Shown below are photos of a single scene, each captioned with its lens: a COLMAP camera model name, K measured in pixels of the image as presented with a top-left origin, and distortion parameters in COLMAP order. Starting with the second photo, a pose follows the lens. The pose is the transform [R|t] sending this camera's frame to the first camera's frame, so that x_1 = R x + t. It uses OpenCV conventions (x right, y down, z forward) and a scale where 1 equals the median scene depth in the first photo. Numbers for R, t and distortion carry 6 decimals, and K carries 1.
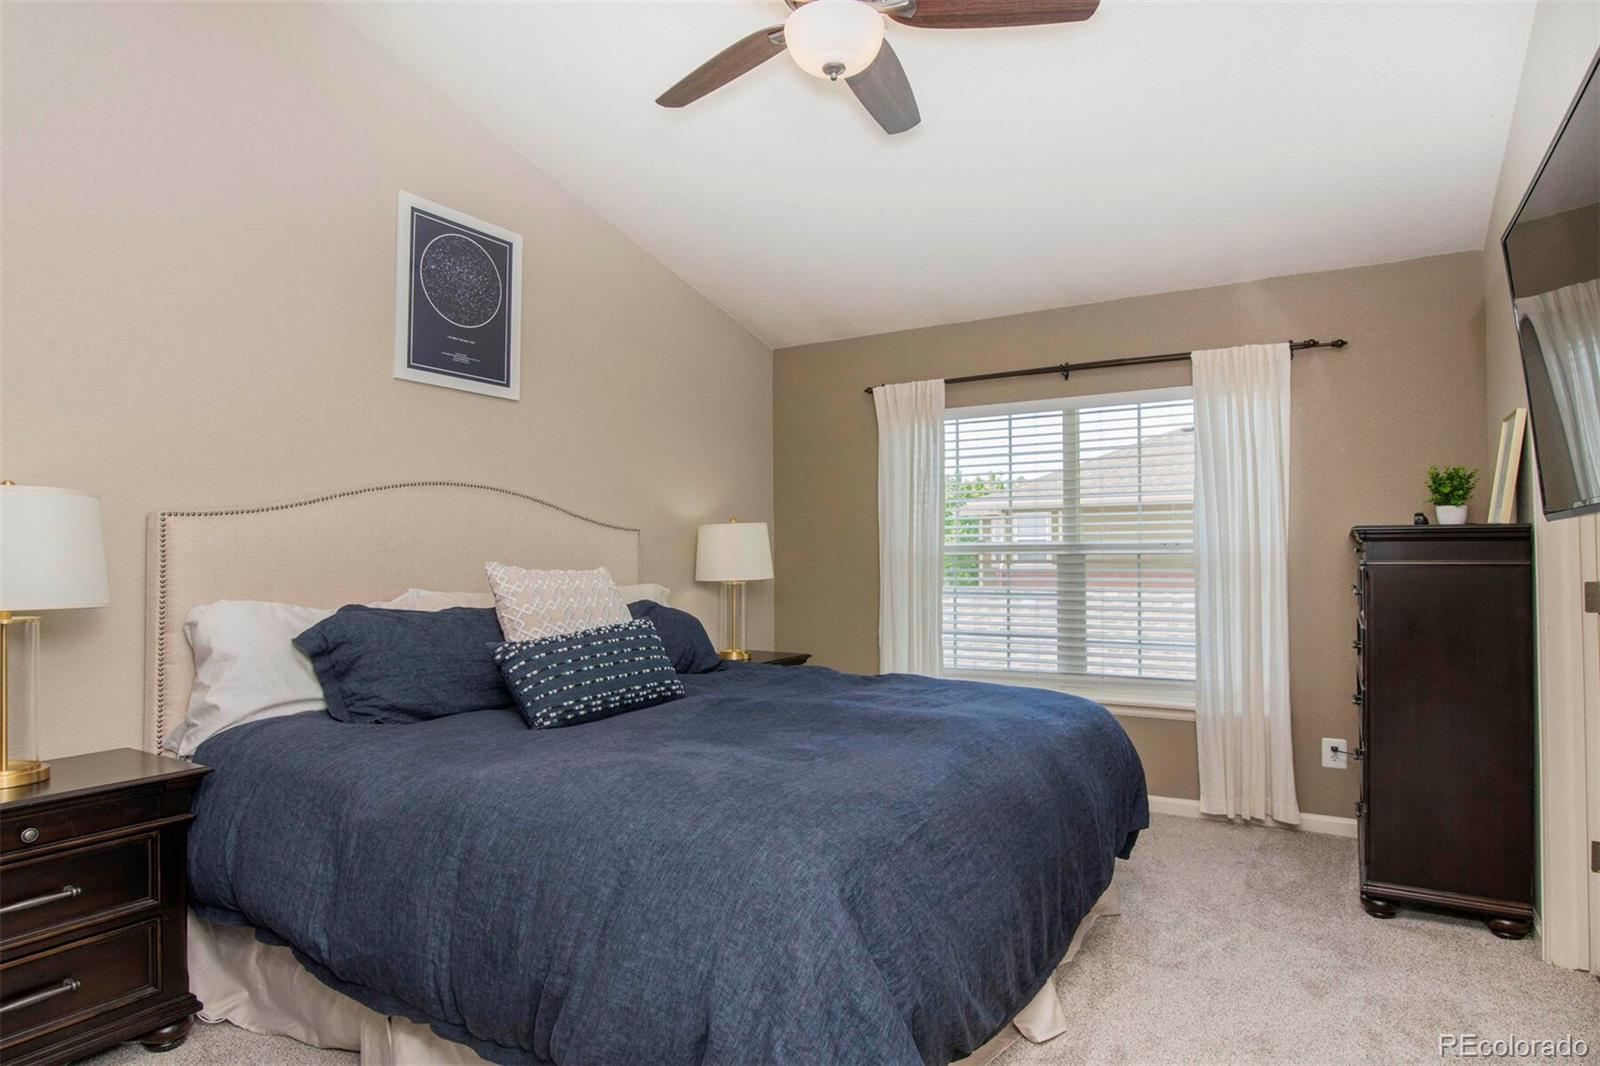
lens RADIAL K [[908.2, 0, 819.7], [0, 908.2, 495.0], [0, 0, 1]] dist [-0.000712, -0.000761]
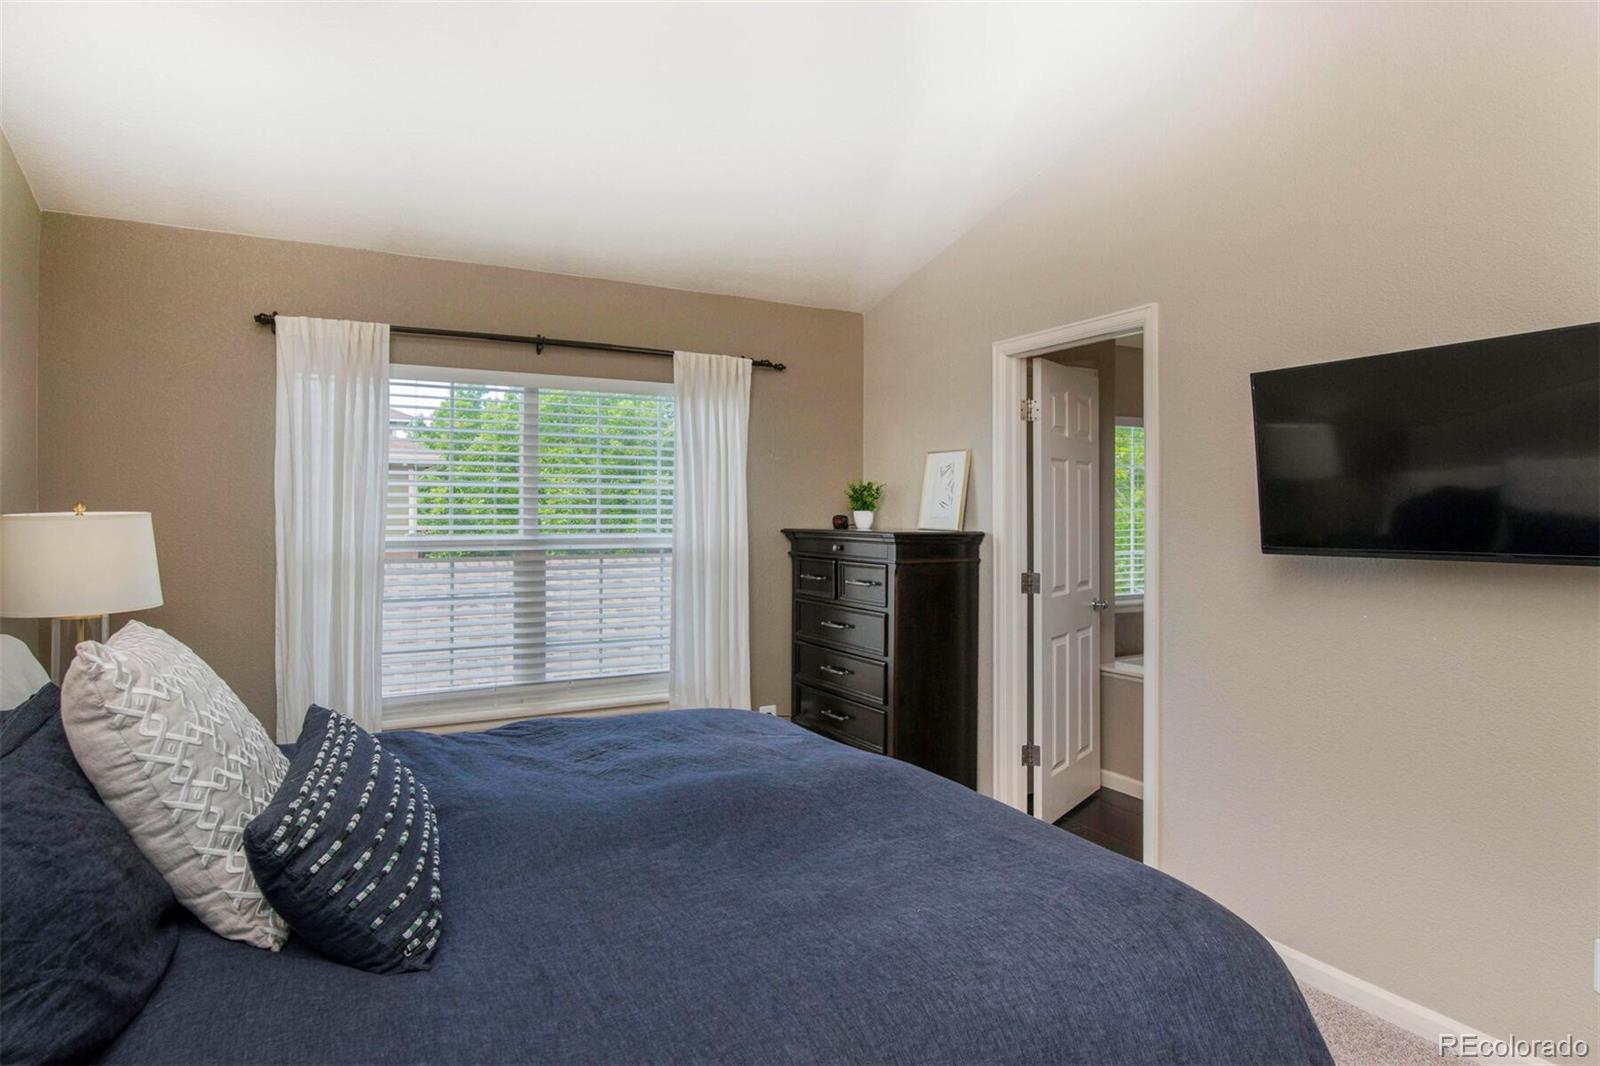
lens RADIAL K [[908.2, 0, 819.7], [0, 908.2, 495.0], [0, 0, 1]] dist [-0.000712, -0.000761]
pose [[0.494612, 0.021972, 0.868836, -0.396531], [-0.054912, 0.998473, 0.006011, -0.011273], [-0.867378, -0.050683, 0.495063, 0.348029]]
